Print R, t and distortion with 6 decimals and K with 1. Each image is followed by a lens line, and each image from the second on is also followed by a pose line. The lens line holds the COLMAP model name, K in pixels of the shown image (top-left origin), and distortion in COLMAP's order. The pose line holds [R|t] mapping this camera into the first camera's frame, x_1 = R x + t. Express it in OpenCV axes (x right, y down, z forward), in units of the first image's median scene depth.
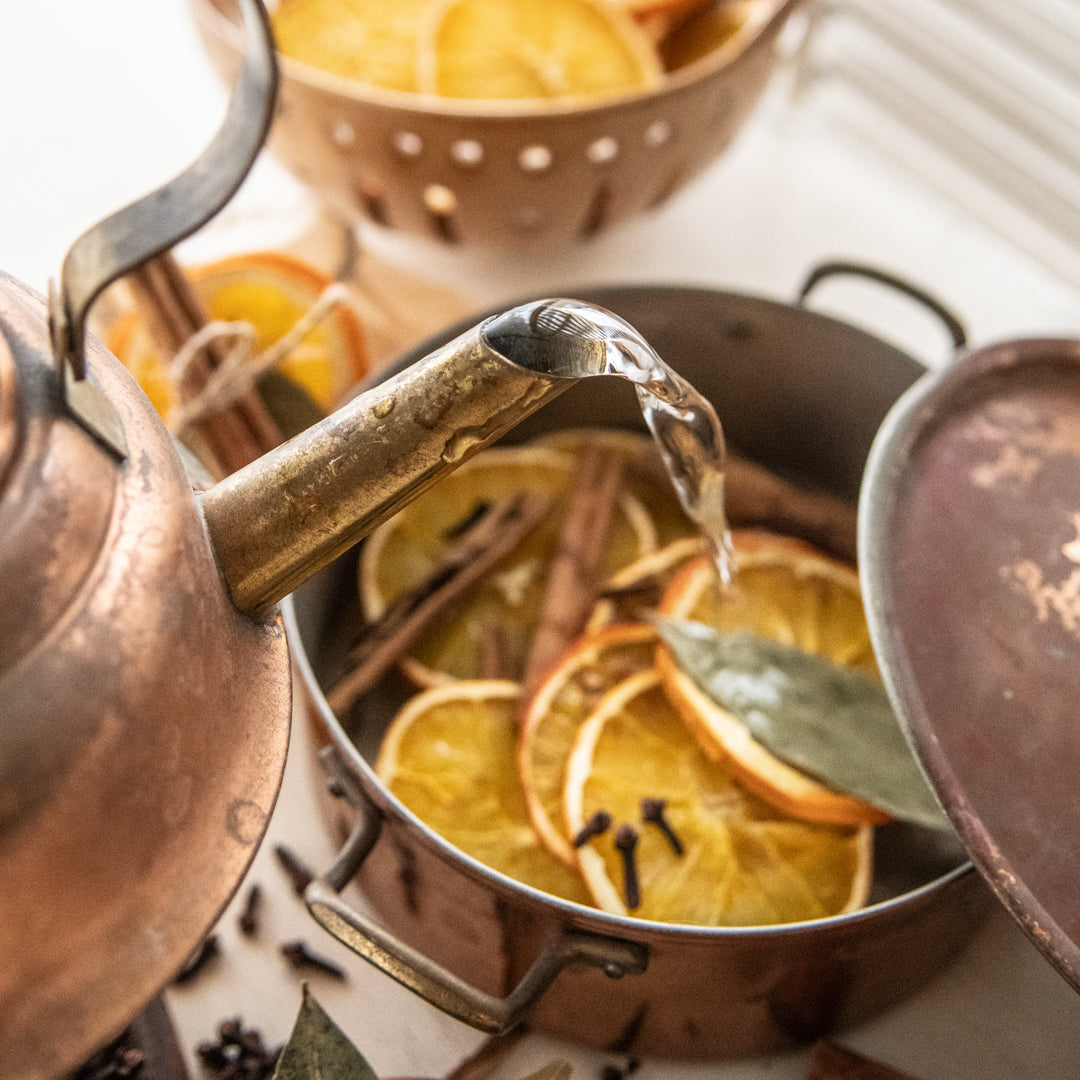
lens RADIAL K [[1751.8, 0, 523.4], [0, 1751.8, 483.3], [0, 0, 1]] dist [0.006993, 0.000000]
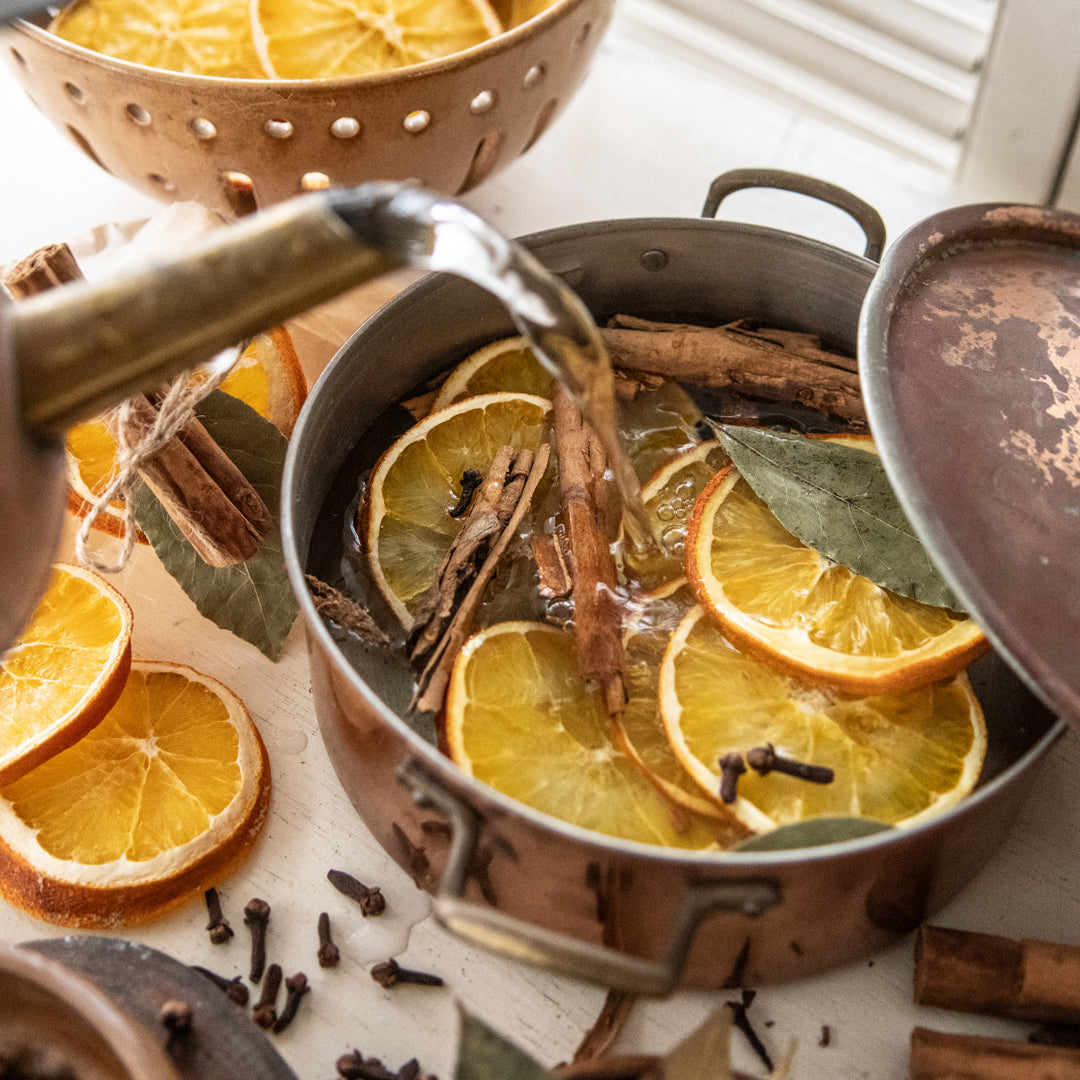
lens RADIAL K [[1751.8, 0, 537.7], [0, 1751.8, 544.5], [0, 0, 1]] dist [0.006993, 0.000000]
pose [[0.964157, -0.205017, 0.168434, -0.168799], [0.193954, 0.977753, 0.079877, -0.026416], [-0.181063, -0.044345, 0.982471, 0.040287]]
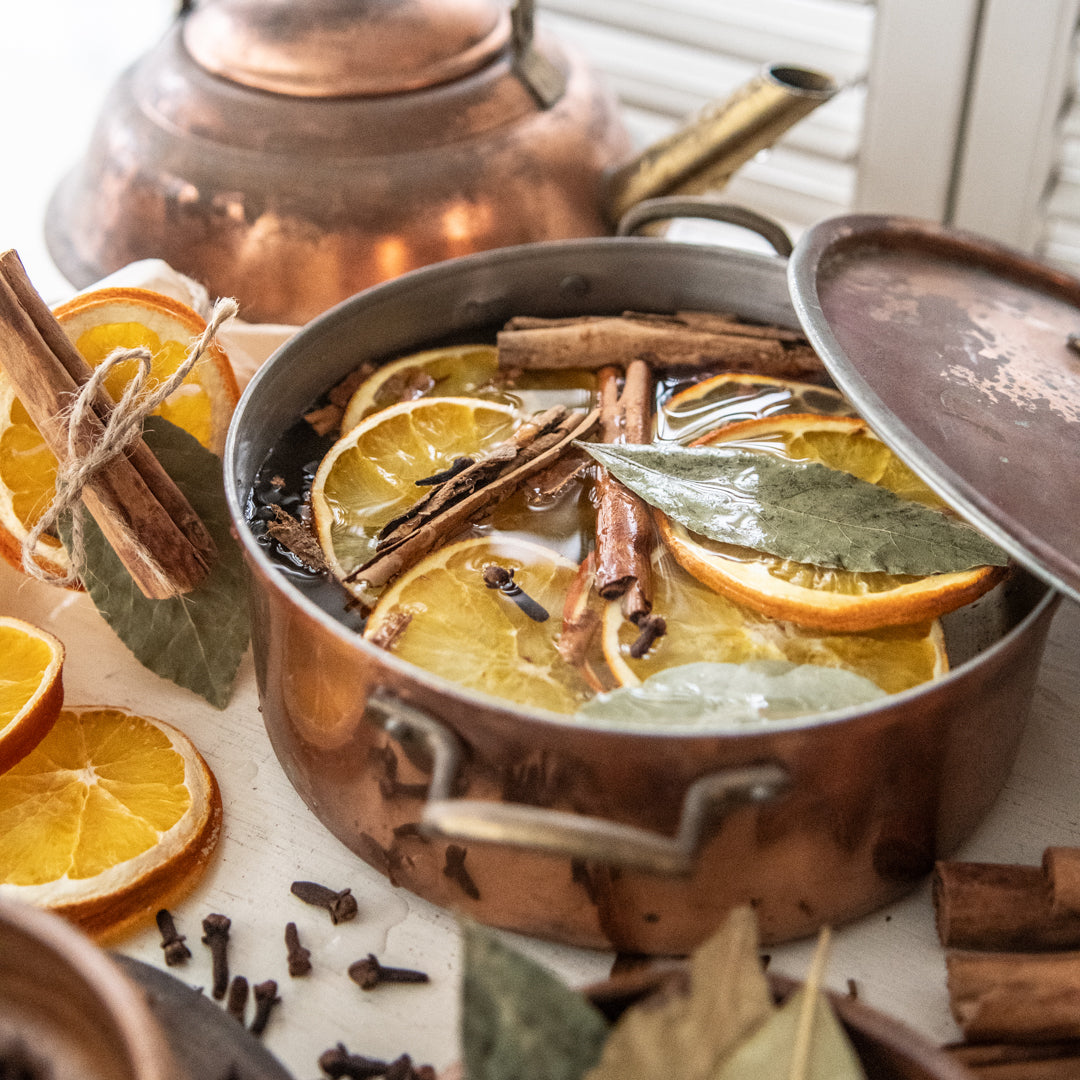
lens RADIAL K [[1751.8, 0, 547.9], [0, 1751.8, 502.7], [0, 0, 1]] dist [0.006993, 0.000000]
pose [[0.928542, -0.228287, 0.292737, -0.254978], [0.279954, 0.948485, -0.148333, 0.205398], [-0.243794, 0.219686, 0.944617, 0.099003]]
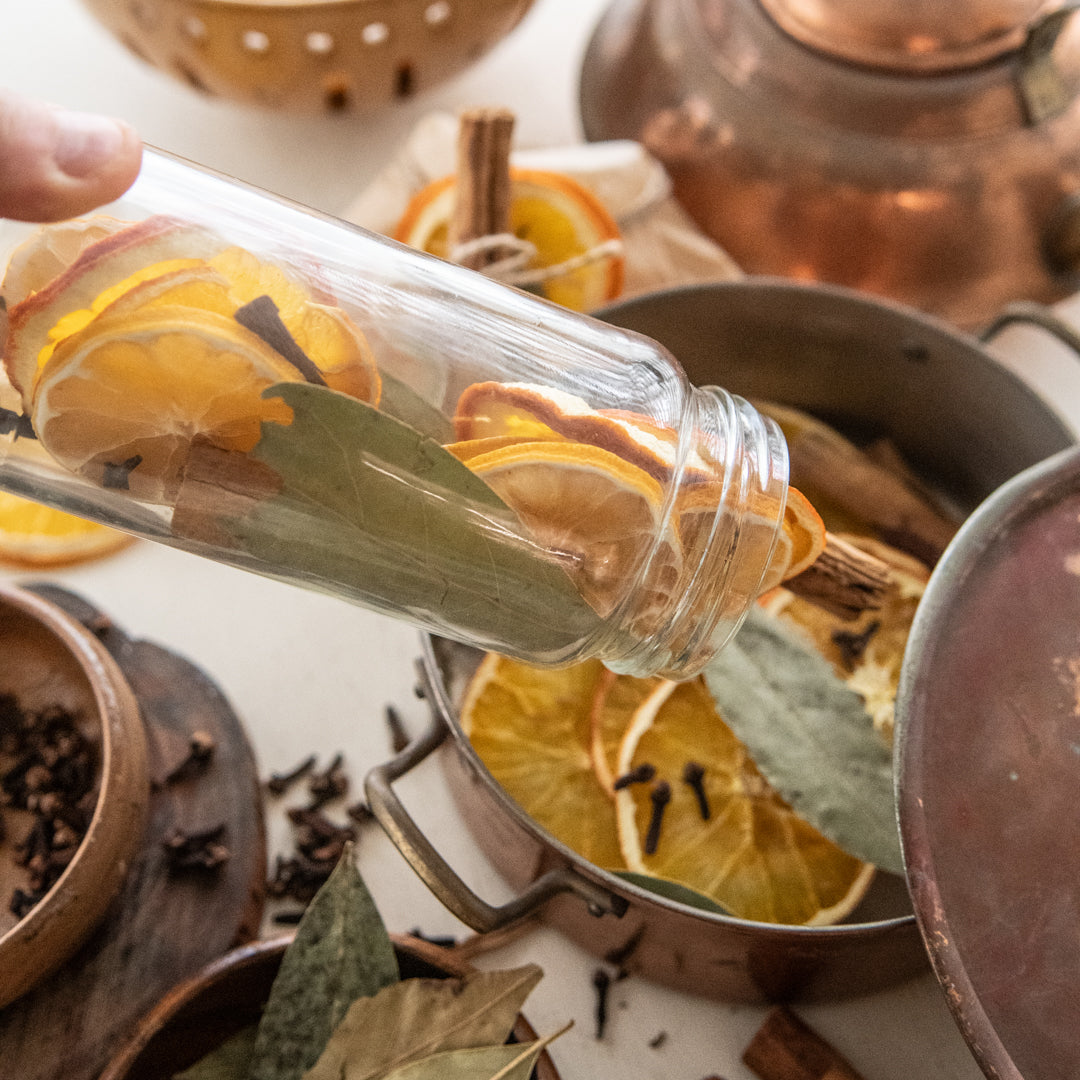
lens RADIAL K [[1751.8, 0, 507.8], [0, 1751.8, 503.7], [0, 0, 1]] dist [0.006993, 0.000000]
pose [[0.949470, 0.249231, -0.190763, 0.132700], [-0.216301, 0.960022, 0.177683, -0.157990], [0.227421, -0.127442, 0.965421, -0.102520]]
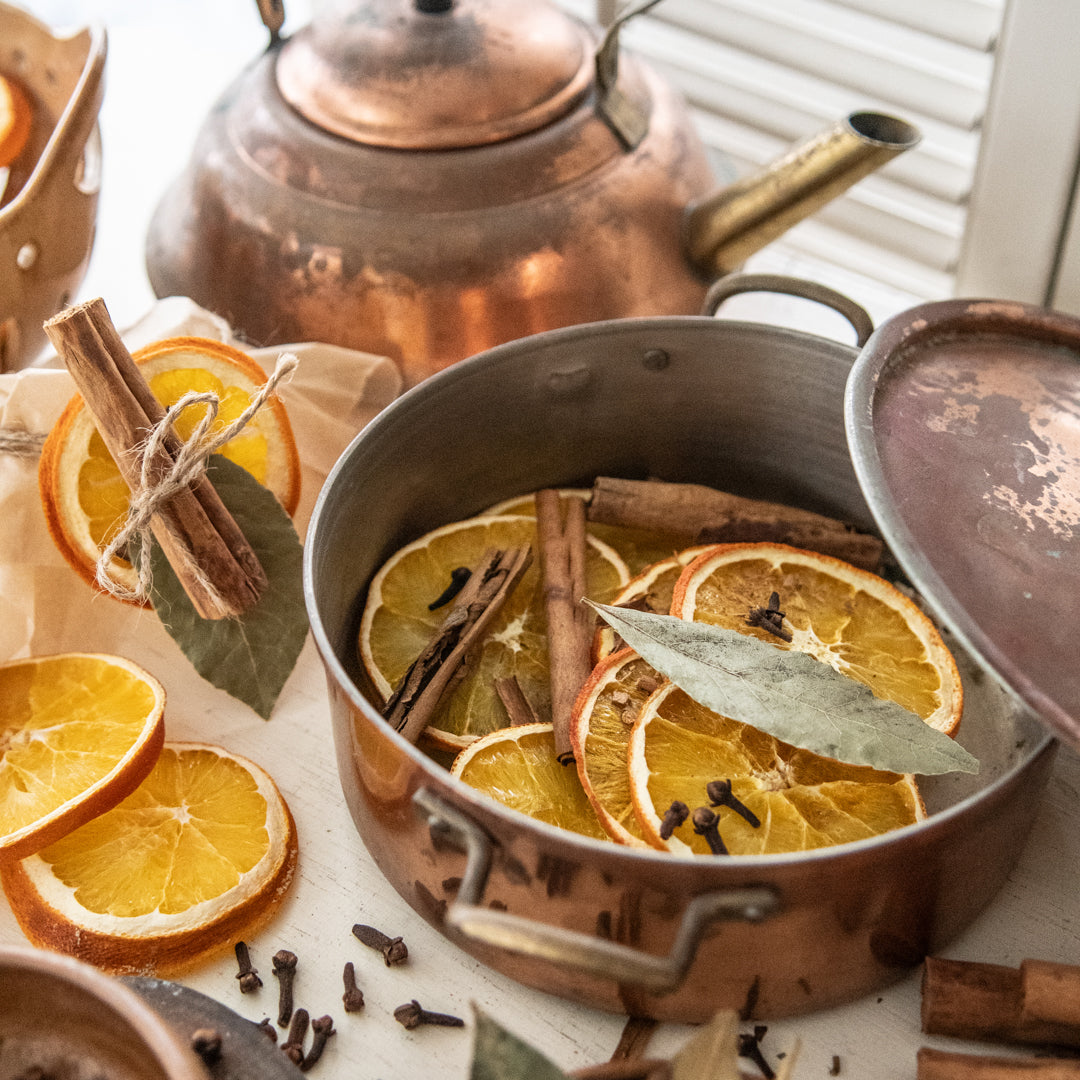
lens RADIAL K [[1751.8, 0, 539.0], [0, 1751.8, 660.0], [0, 0, 1]] dist [0.006993, 0.000000]
pose [[0.963597, -0.212475, 0.162282, -0.183182], [0.216848, 0.976159, -0.009519, 0.096999], [-0.156390, 0.044363, 0.986699, -0.015523]]
